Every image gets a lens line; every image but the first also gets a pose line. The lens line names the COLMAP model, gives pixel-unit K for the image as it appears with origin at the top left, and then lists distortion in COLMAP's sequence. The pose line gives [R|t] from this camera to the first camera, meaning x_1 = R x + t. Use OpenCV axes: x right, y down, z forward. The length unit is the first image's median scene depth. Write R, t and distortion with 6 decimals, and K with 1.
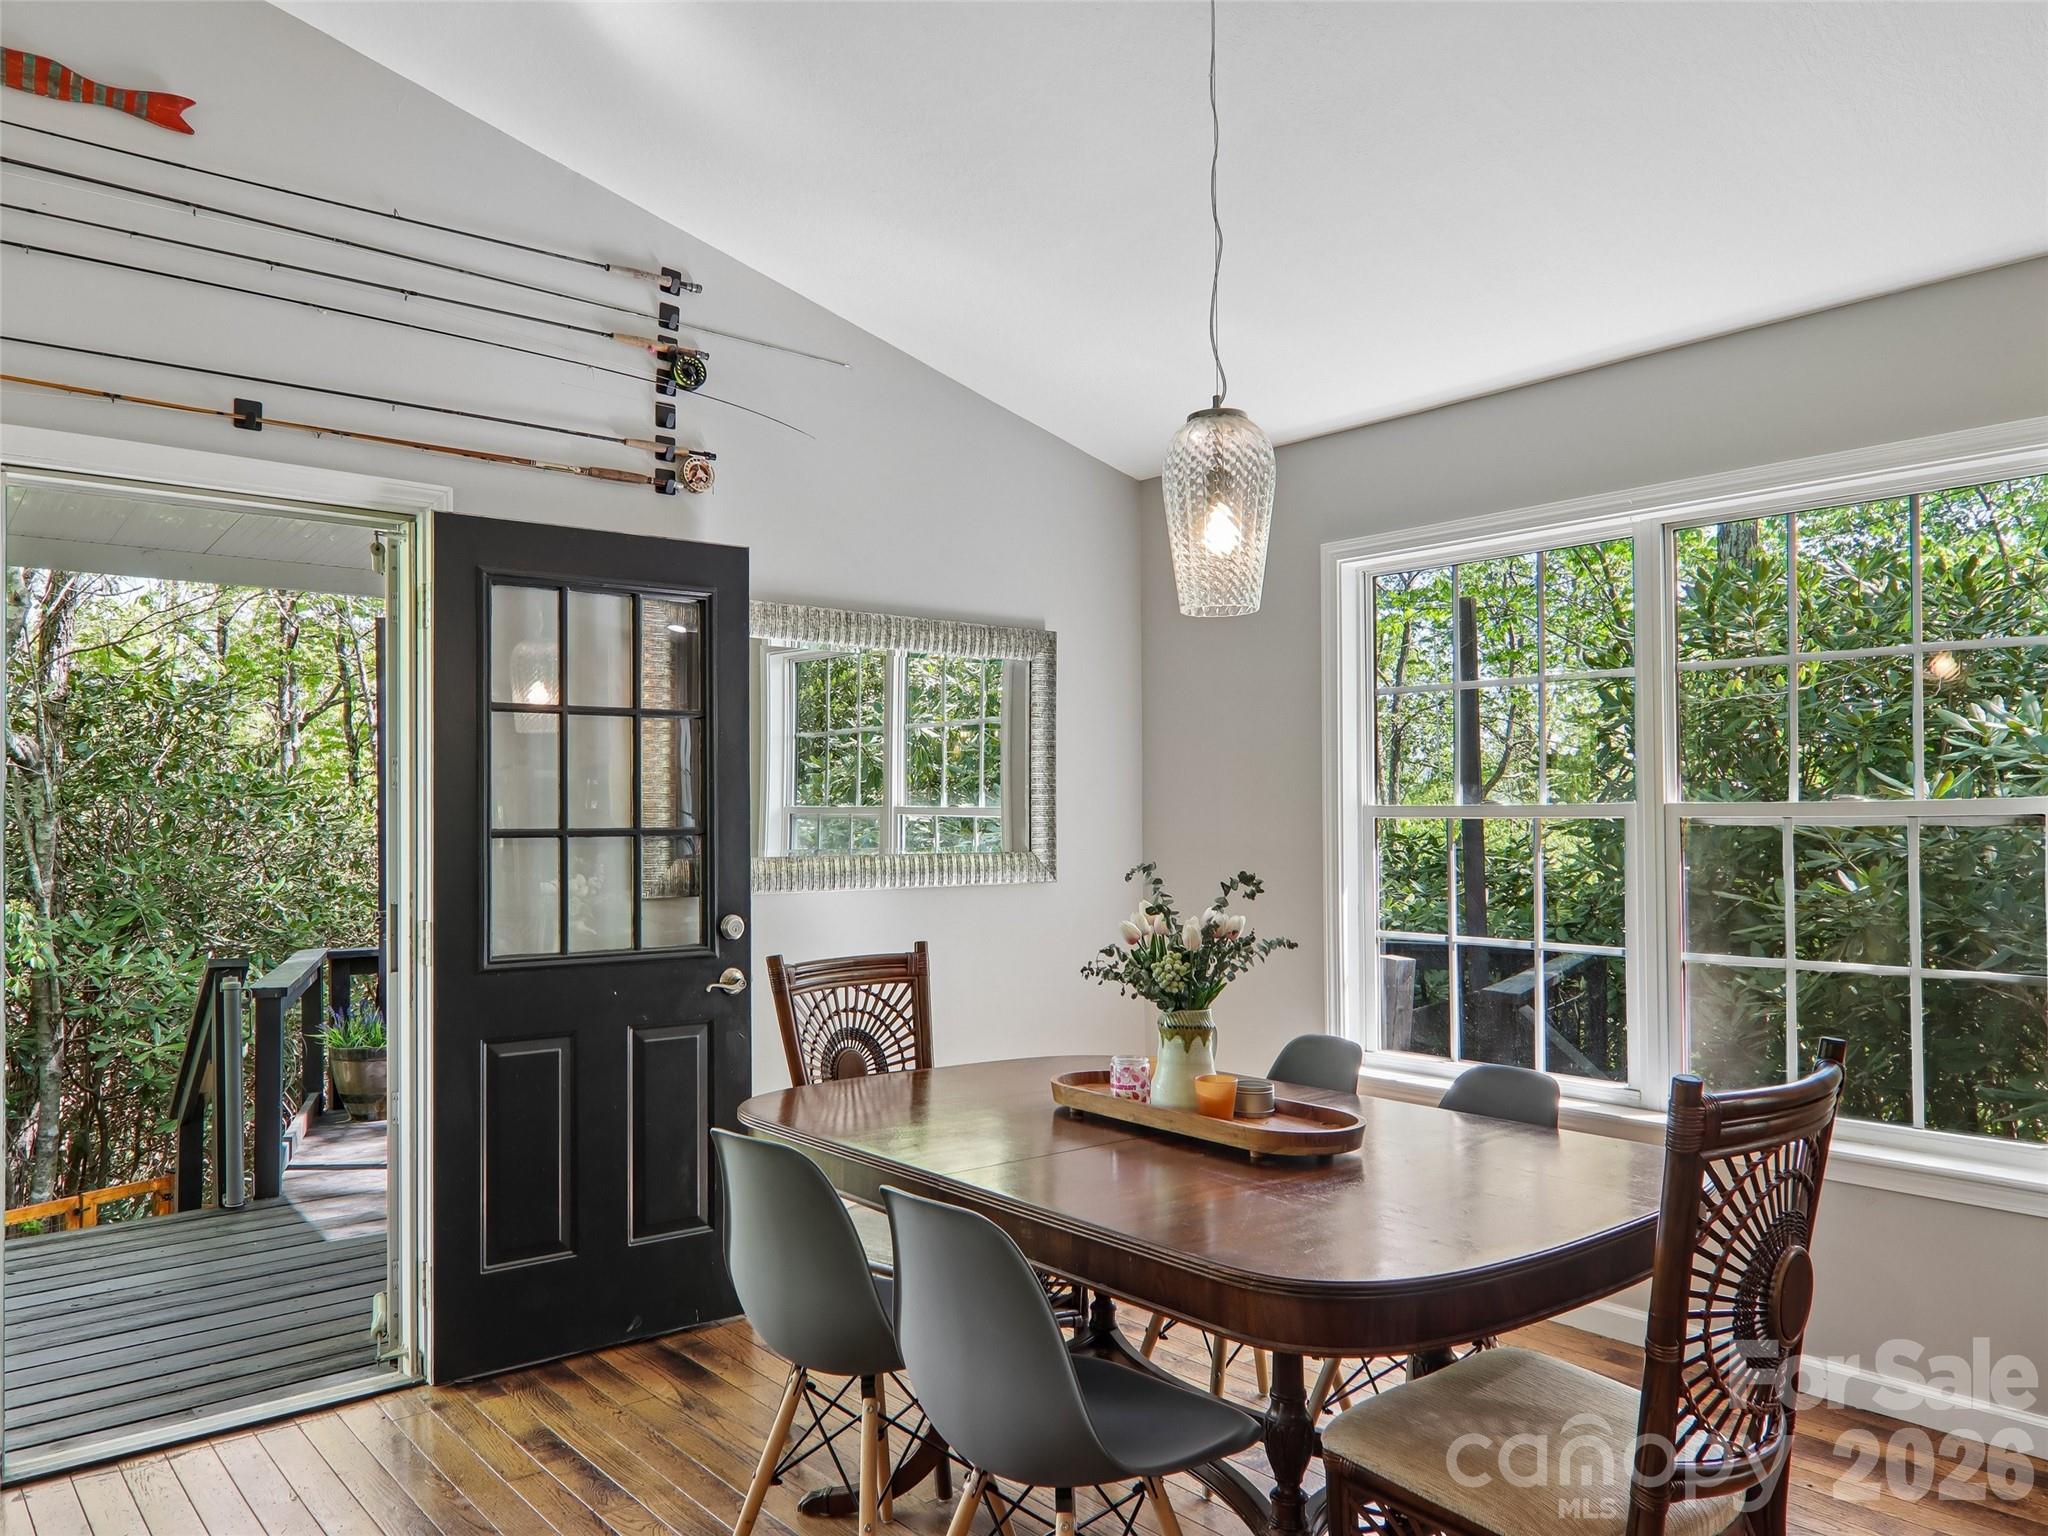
lens RADIAL K [[1443.1, 0, 1027.0], [0, 1443.1, 790.8], [0, 0, 1]] dist [0.009209, -0.019110]
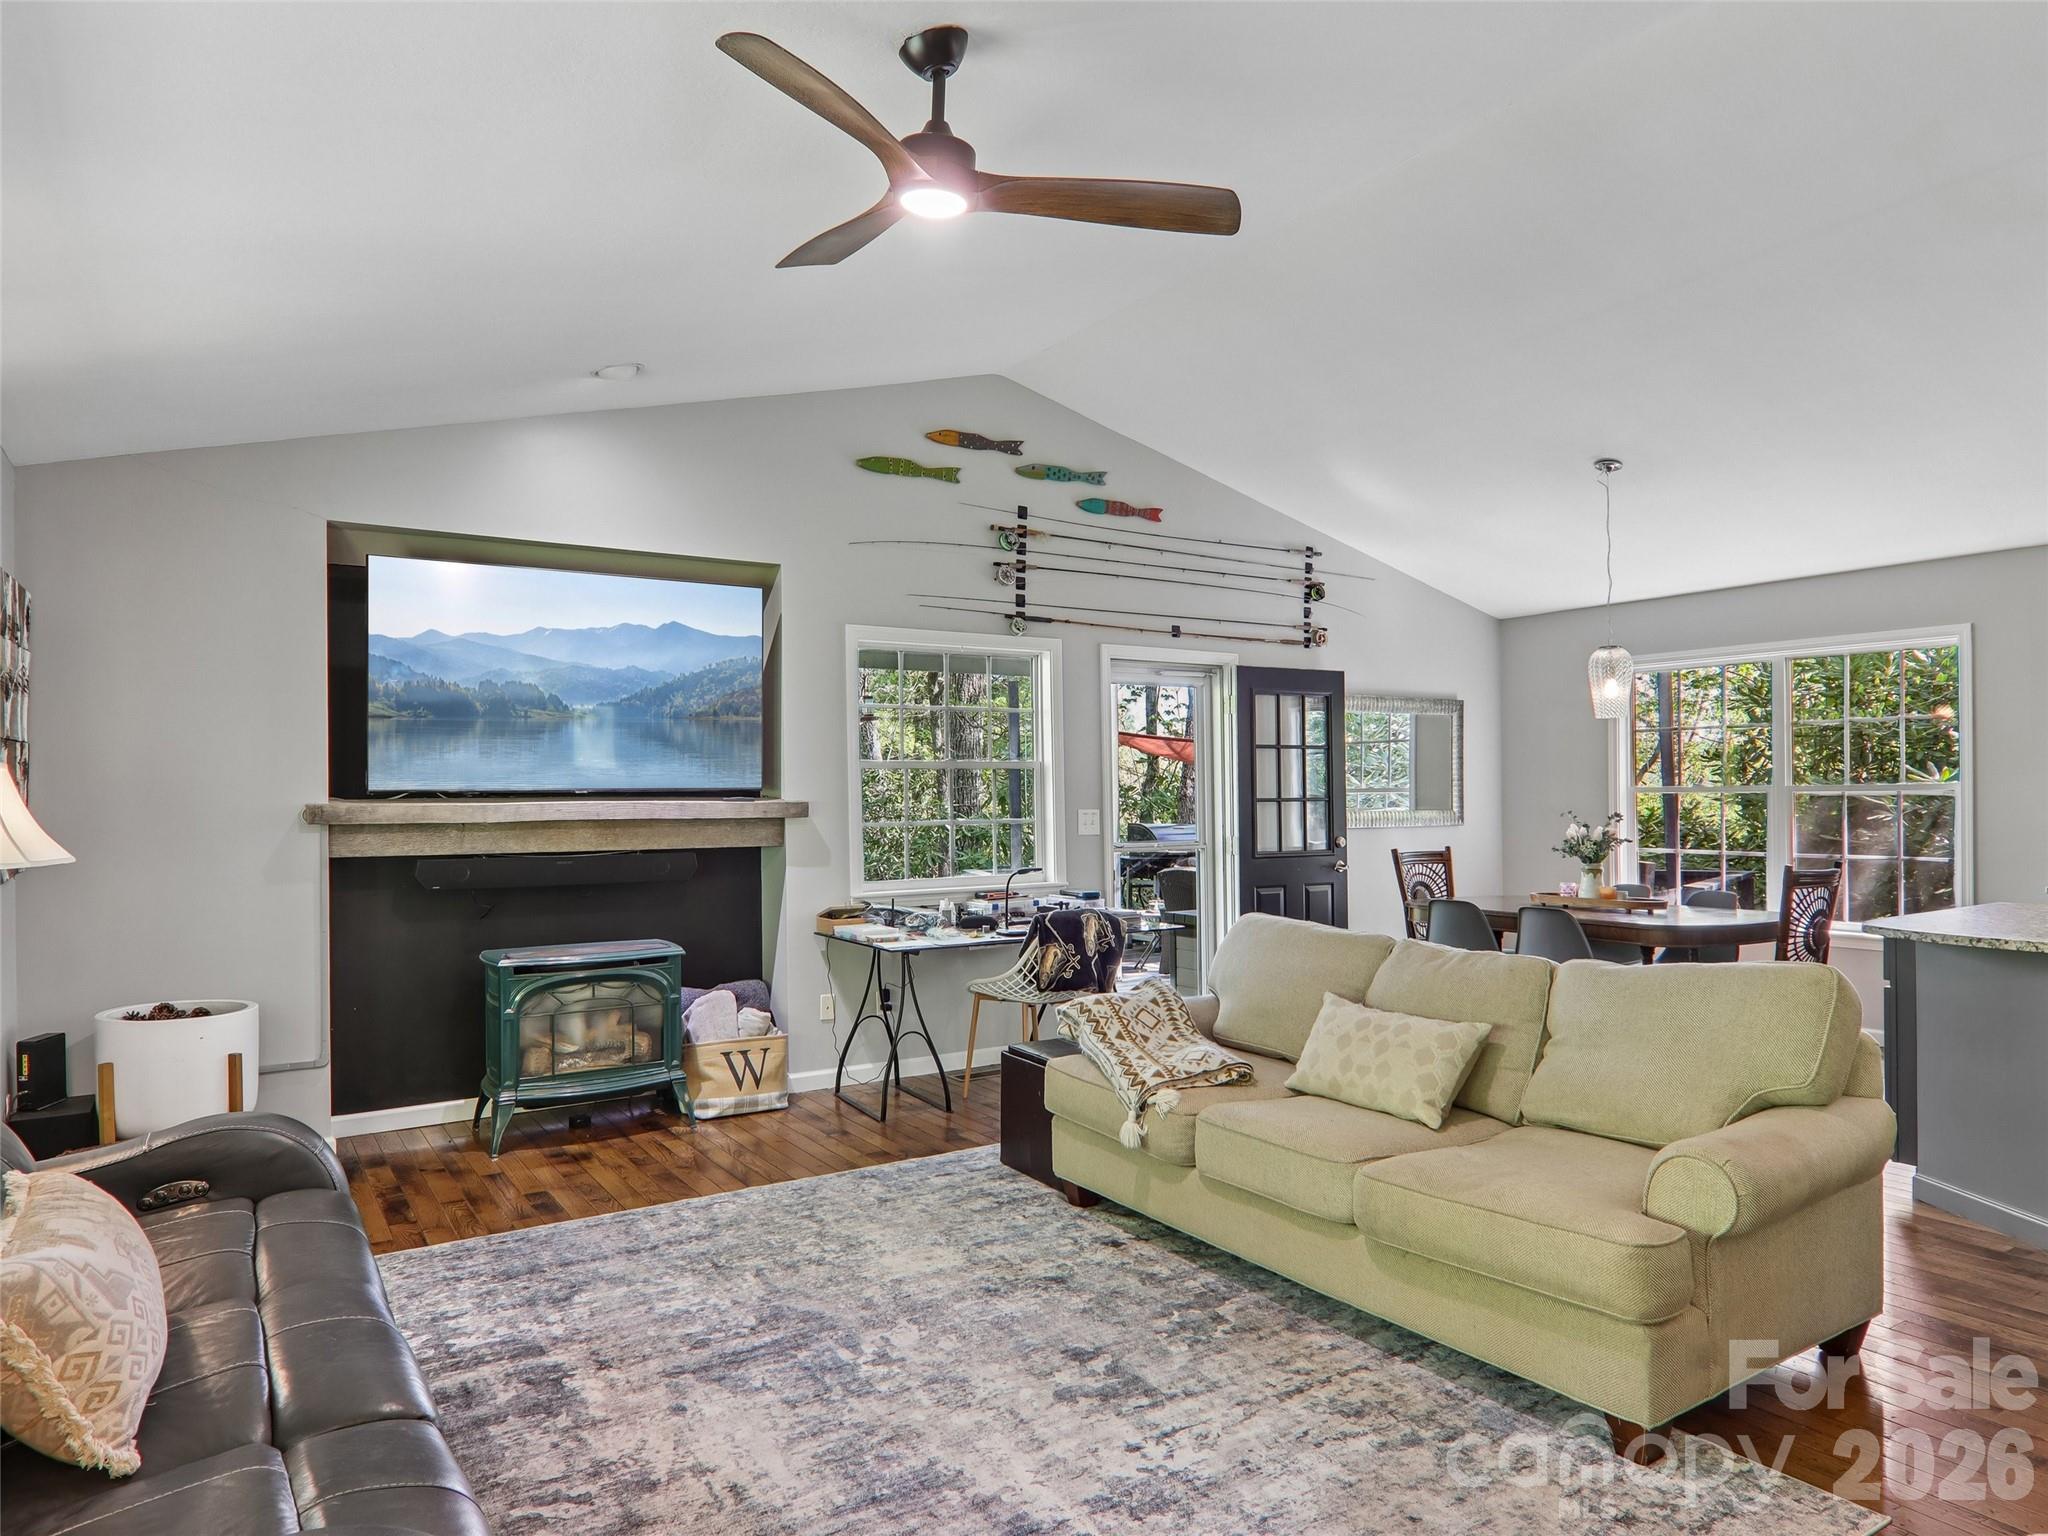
lens RADIAL K [[1271.5, 0, 1027.9], [0, 1271.5, 791.1], [0, 0, 1]] dist [0.008161, -0.023691]
pose [[0.991201, -0.002713, -0.132335, -0.424162], [0.004556, 0.999897, 0.013627, -0.013891], [0.132284, -0.014110, 0.991111, -1.018131]]
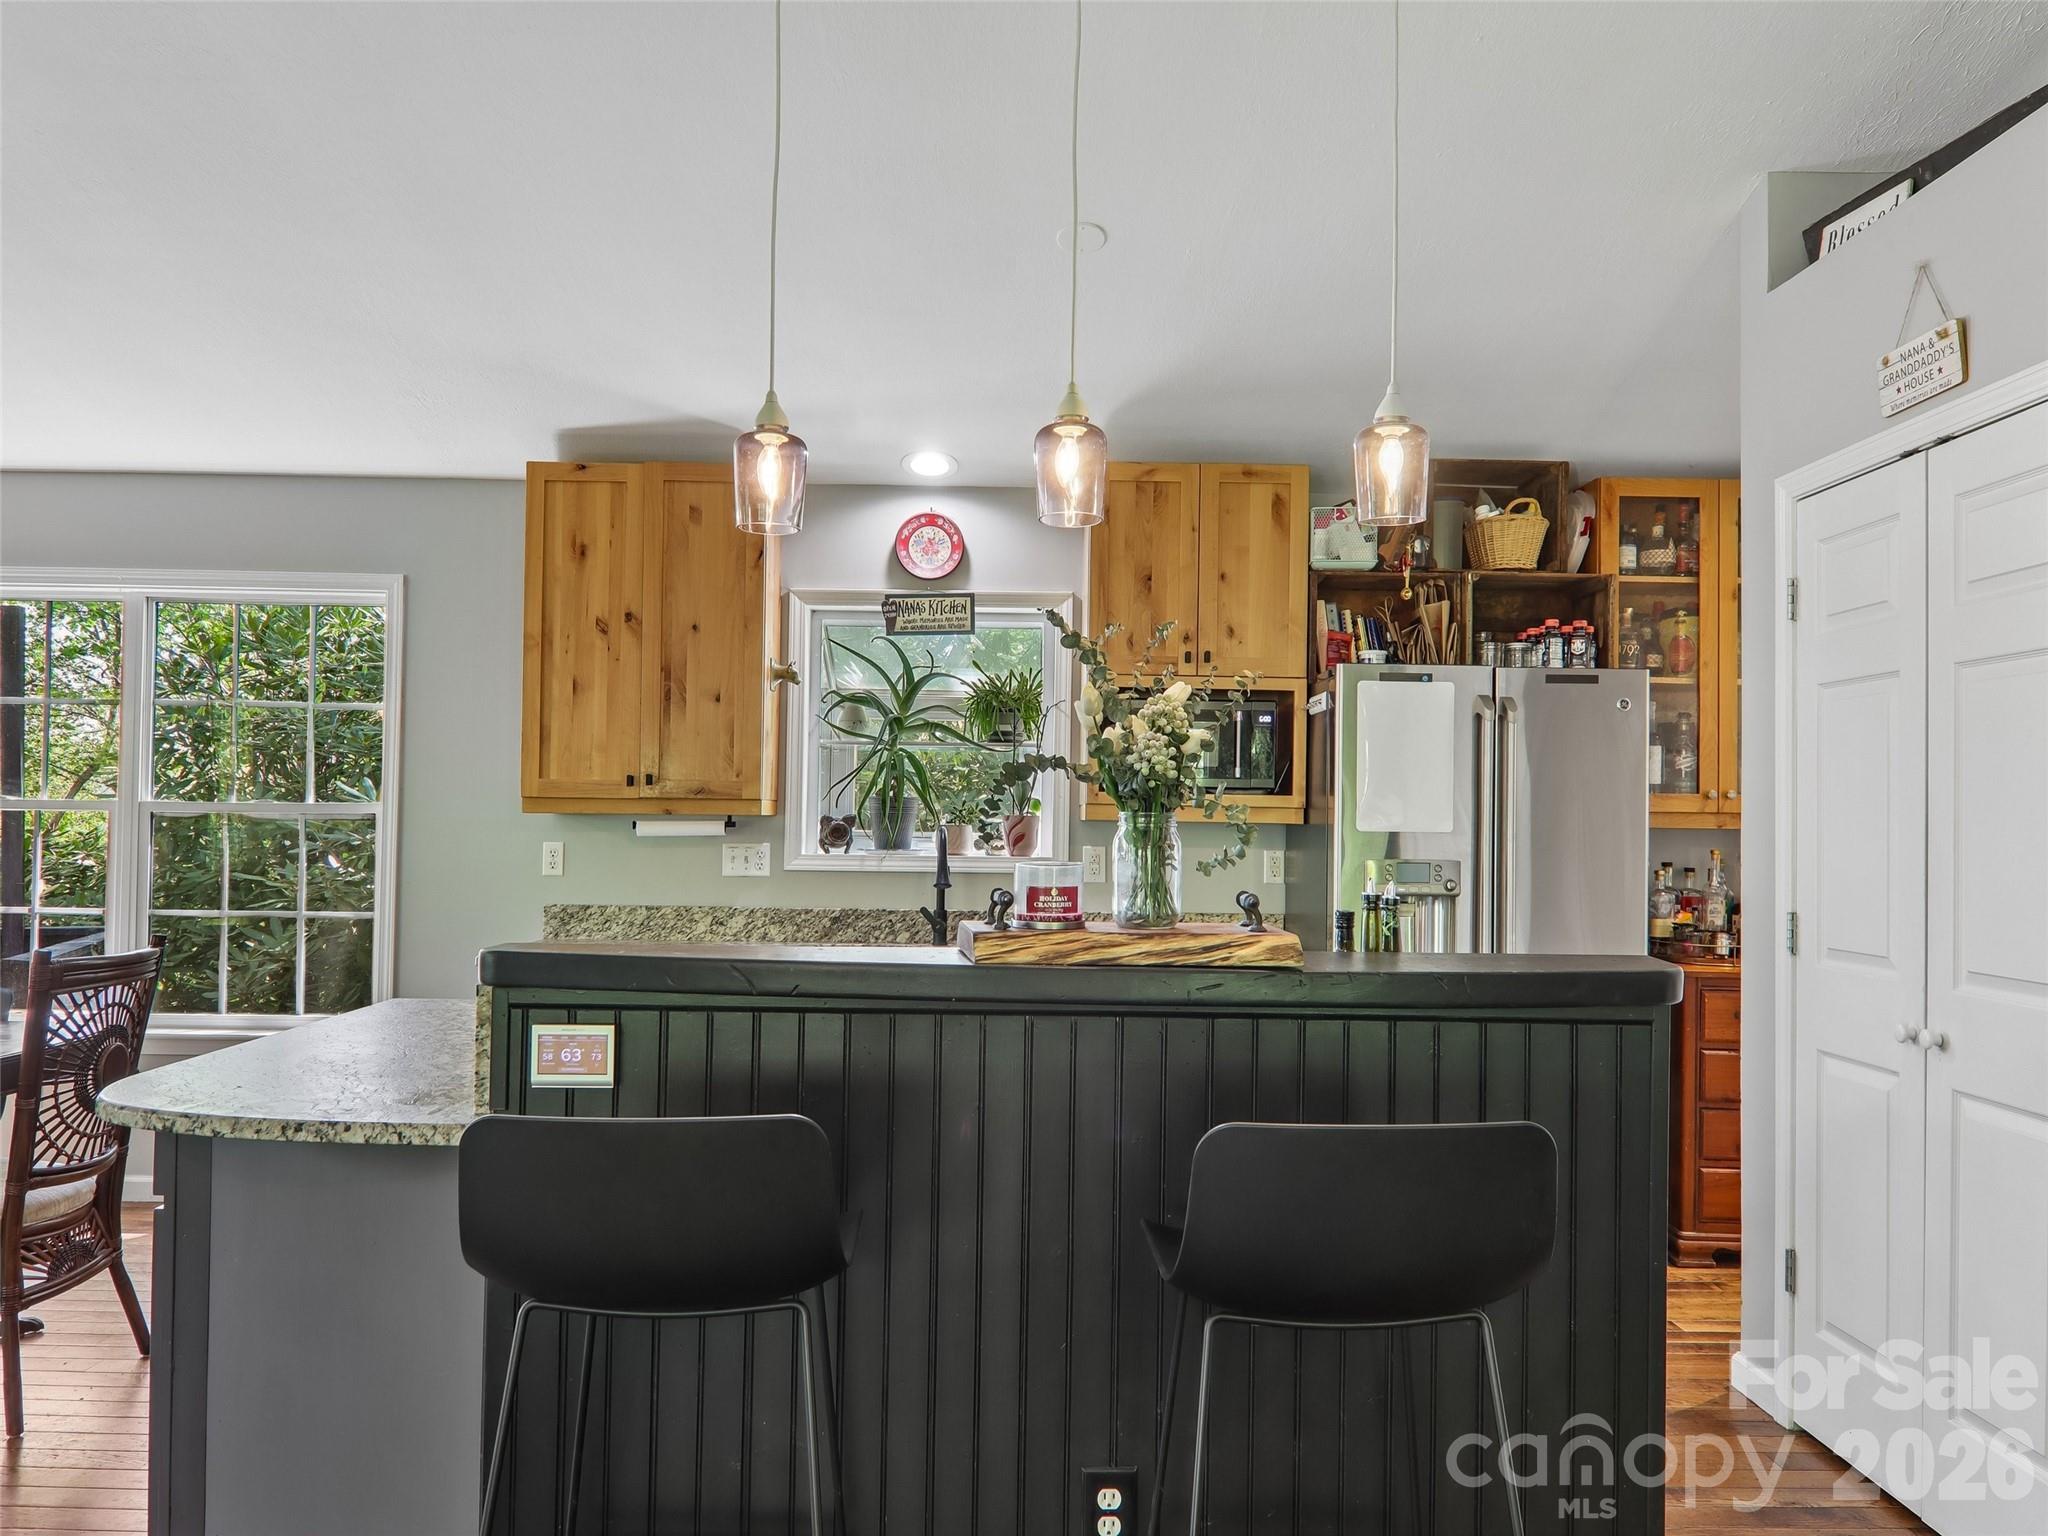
lens RADIAL K [[1458.4, 0, 1027.3], [0, 1458.4, 790.9], [0, 0, 1]] dist [0.007842, -0.015954]
pose [[0.642101, 0.031003, 0.765993, -0.074596], [-0.031561, 0.999404, -0.013994, -0.007805], [-0.765970, -0.015190, 0.642697, -0.511118]]
